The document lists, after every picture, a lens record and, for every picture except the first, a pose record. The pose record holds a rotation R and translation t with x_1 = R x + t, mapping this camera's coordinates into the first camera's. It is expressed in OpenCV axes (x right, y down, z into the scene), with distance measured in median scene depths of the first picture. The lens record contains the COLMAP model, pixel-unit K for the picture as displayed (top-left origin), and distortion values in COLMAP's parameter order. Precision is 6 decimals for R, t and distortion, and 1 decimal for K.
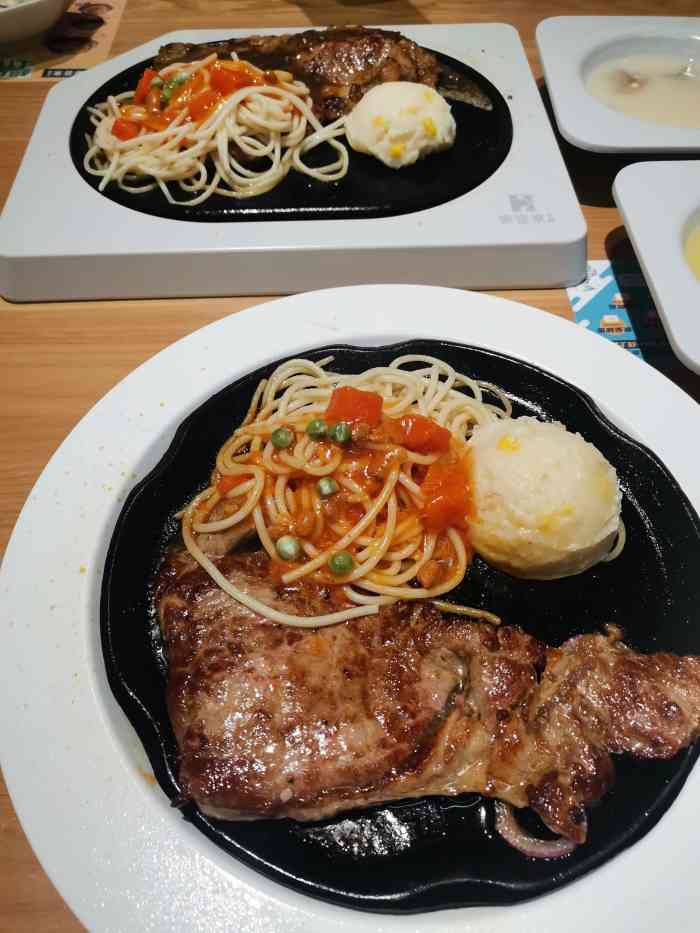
lens RADIAL K [[708.5, 0, 350.1], [0, 708.5, 461.4], [0, 0, 1]] dist [-0.000643, 0.009802]
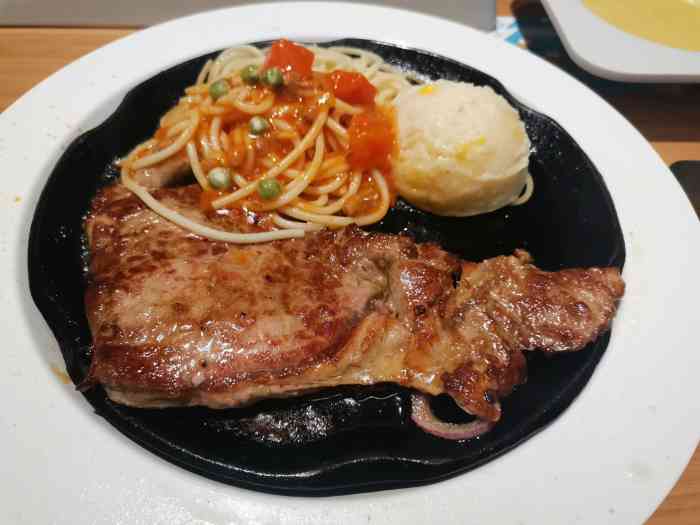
lens RADIAL K [[531.5, 0, 349.4], [0, 531.5, 265.2], [0, 0, 1]] dist [-0.000643, 0.009802]
pose [[0.998124, 0.009333, 0.060506, 0.063782], [-0.008097, 0.999754, -0.020648, 0.291459], [-0.060683, 0.020119, 0.997954, 0.226927]]
